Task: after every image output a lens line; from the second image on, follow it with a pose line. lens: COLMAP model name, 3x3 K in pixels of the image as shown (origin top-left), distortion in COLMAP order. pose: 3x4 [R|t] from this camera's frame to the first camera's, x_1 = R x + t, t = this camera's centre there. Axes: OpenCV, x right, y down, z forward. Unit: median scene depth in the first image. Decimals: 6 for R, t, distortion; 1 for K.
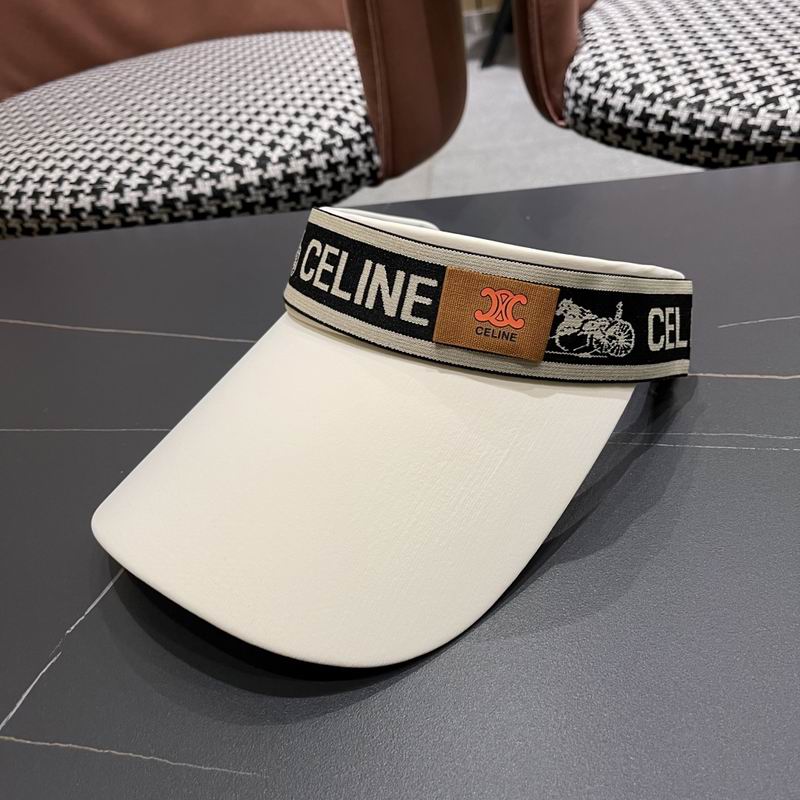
lens RADIAL K [[856.9, 0, 400.3], [0, 856.9, 400.6], [0, 0, 1]] dist [0.021280, 0.000000]
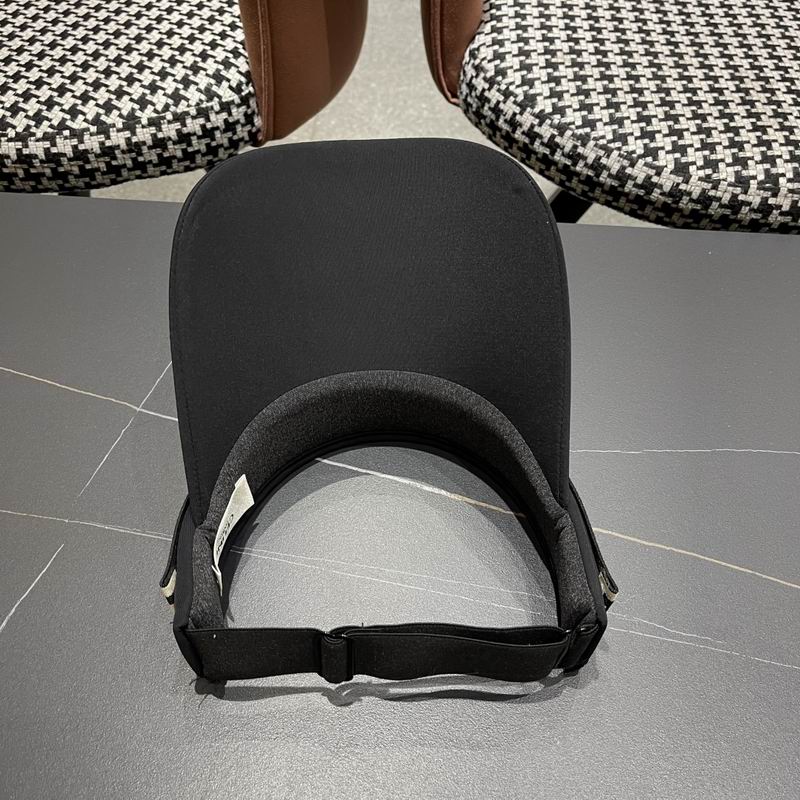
lens RADIAL K [[856.9, 0, 399.4], [0, 856.9, 408.7], [0, 0, 1]] dist [0.021280, 0.000000]
pose [[0.987722, 0.077437, 0.135677, 0.024507], [-0.109518, 0.962575, 0.247903, -0.242634], [-0.111402, -0.259718, 0.959237, -0.006355]]
